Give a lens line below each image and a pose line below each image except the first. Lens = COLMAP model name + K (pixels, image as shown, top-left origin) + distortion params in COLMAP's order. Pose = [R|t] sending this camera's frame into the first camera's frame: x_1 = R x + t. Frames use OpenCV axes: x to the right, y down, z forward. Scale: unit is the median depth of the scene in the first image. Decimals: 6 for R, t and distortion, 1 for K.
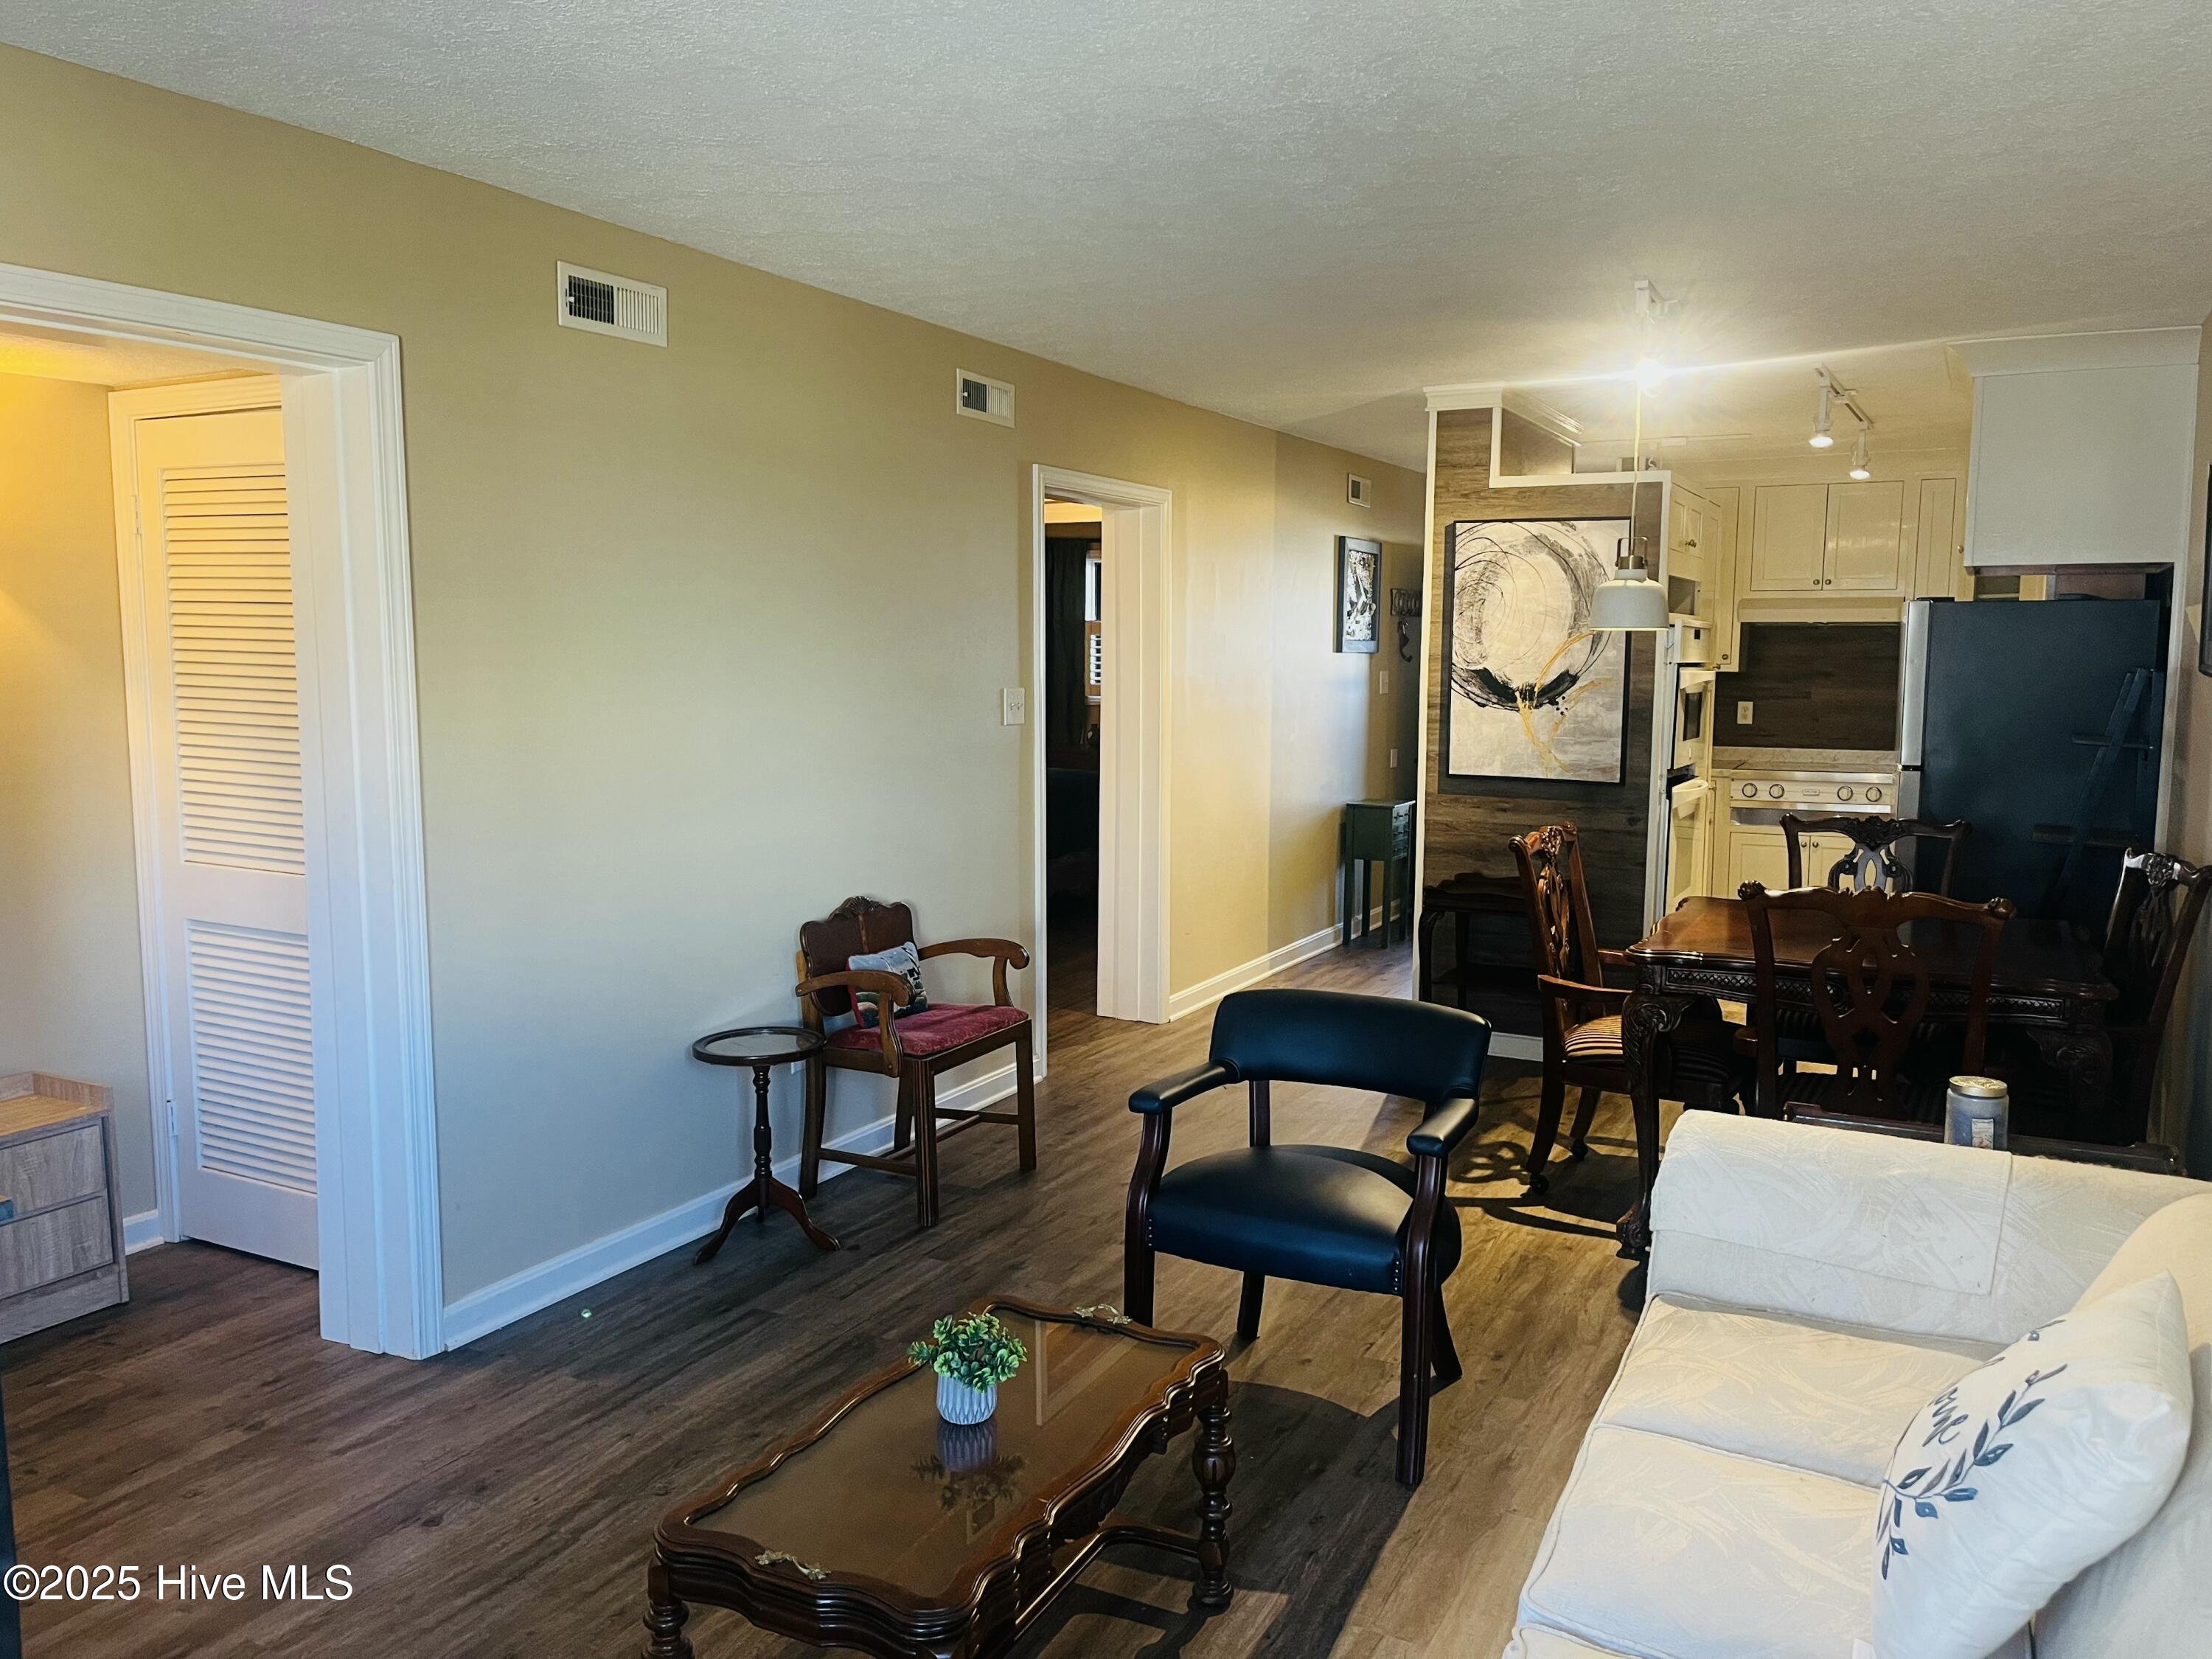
lens RADIAL K [[1672.9, 0, 1112.0], [0, 1672.9, 840.2], [0, 0, 1]] dist [0.060290, -0.075228]
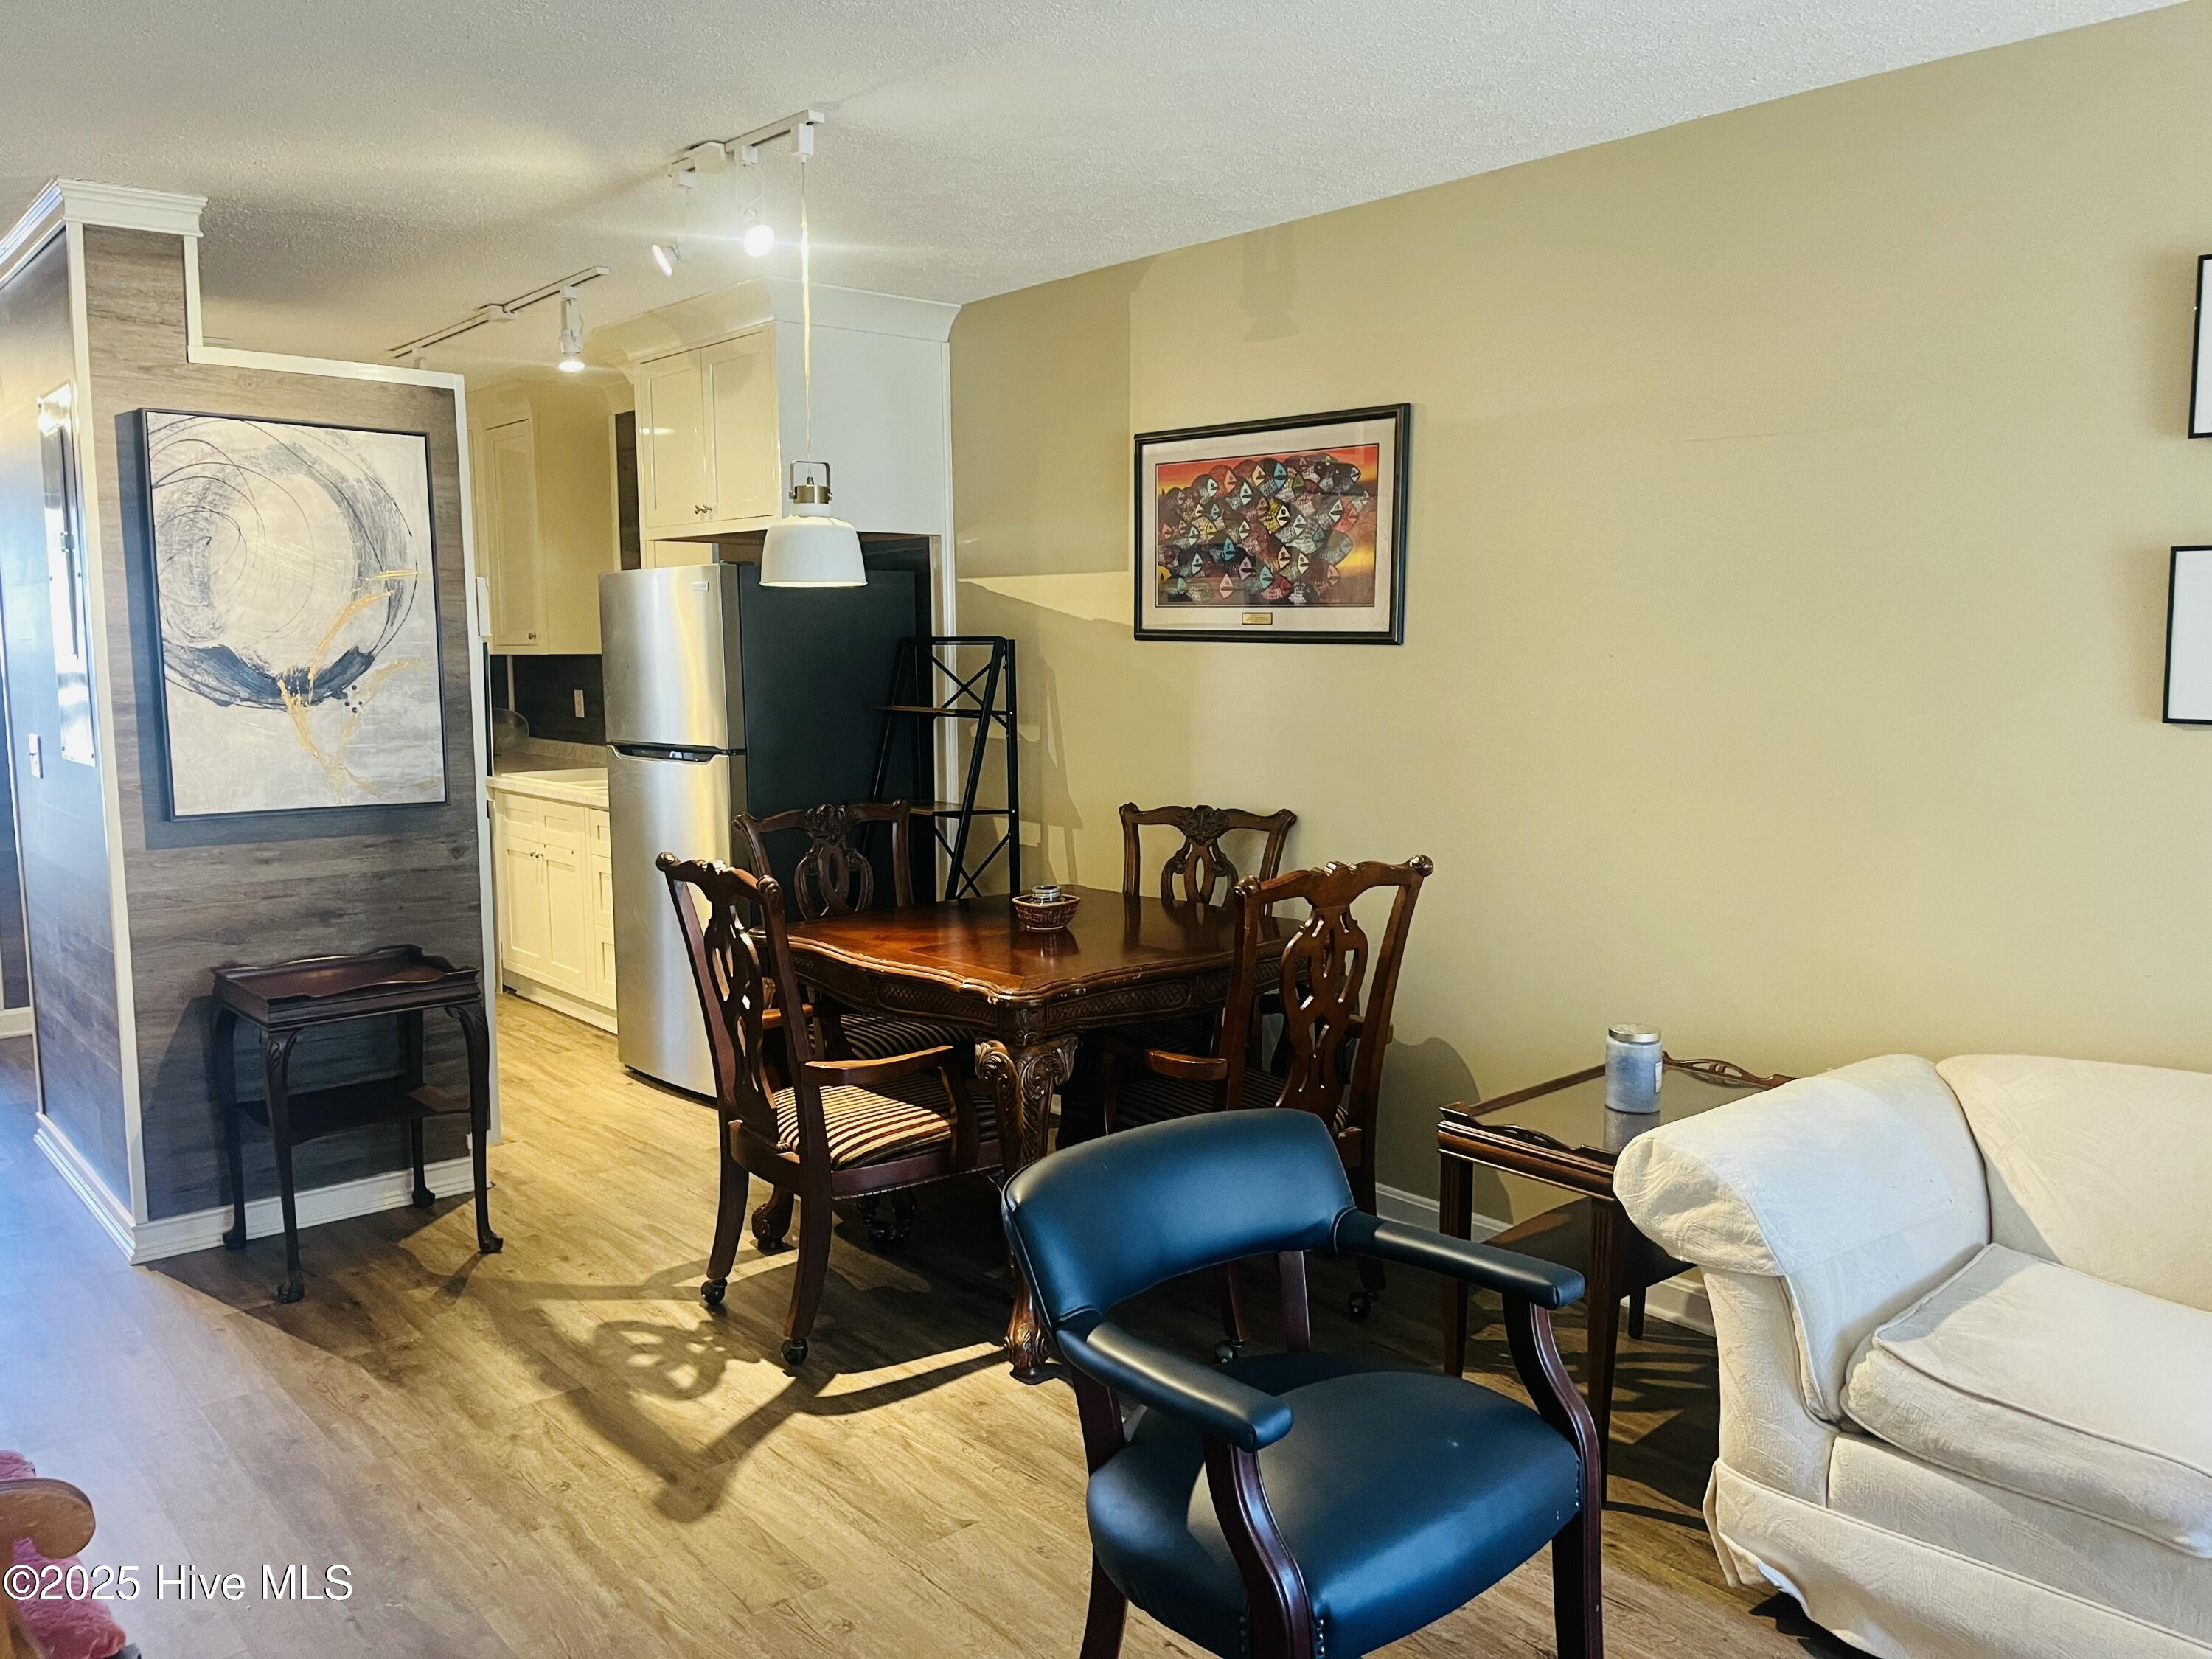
lens RADIAL K [[1672.9, 0, 1102.0], [0, 1672.9, 841.8], [0, 0, 1]] dist [0.060290, -0.075228]
pose [[0.366394, -0.119170, 0.922797, -0.264435], [0.112855, 0.990134, 0.083057, -0.044747], [-0.923590, 0.073711, 0.376228, 0.458393]]
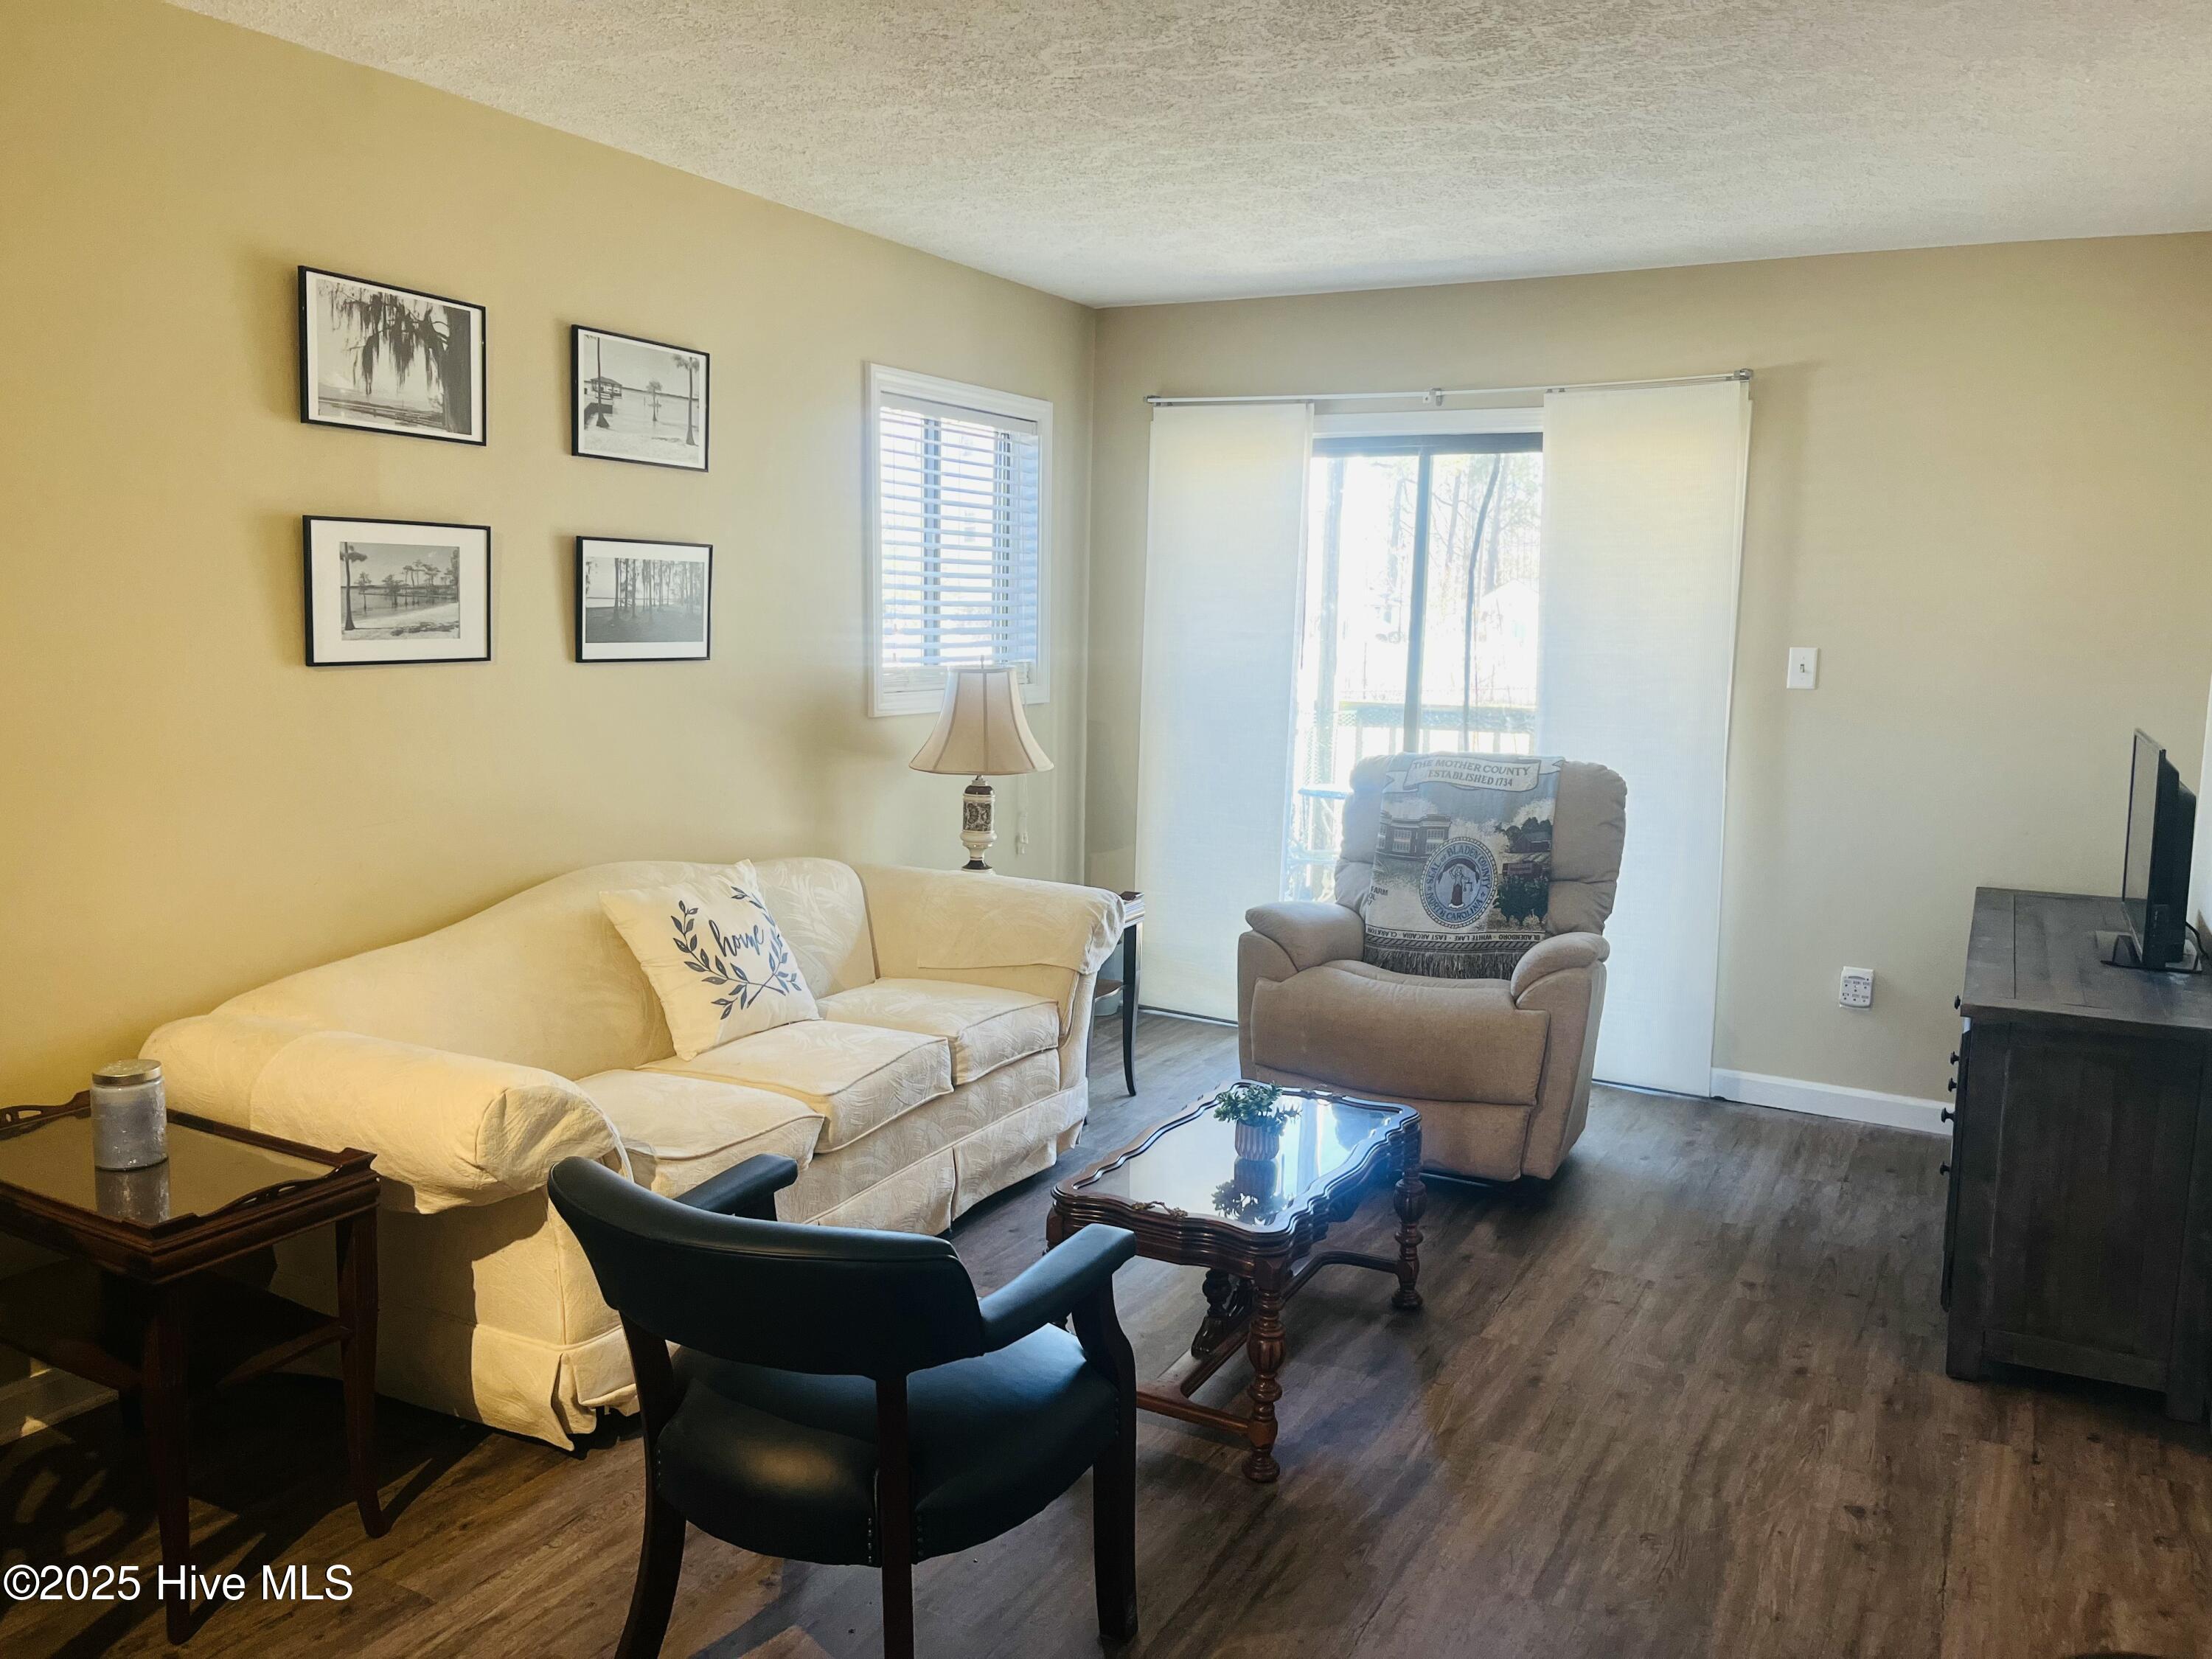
lens RADIAL K [[1672.9, 0, 1111.5], [0, 1672.9, 830.7], [0, 0, 1]] dist [0.060290, -0.075228]
pose [[-0.999581, -0.027557, 0.008907, 0.009889], [-0.024393, 0.966907, 0.253960, -0.098601], [-0.015611, 0.253636, -0.967174, 0.894380]]
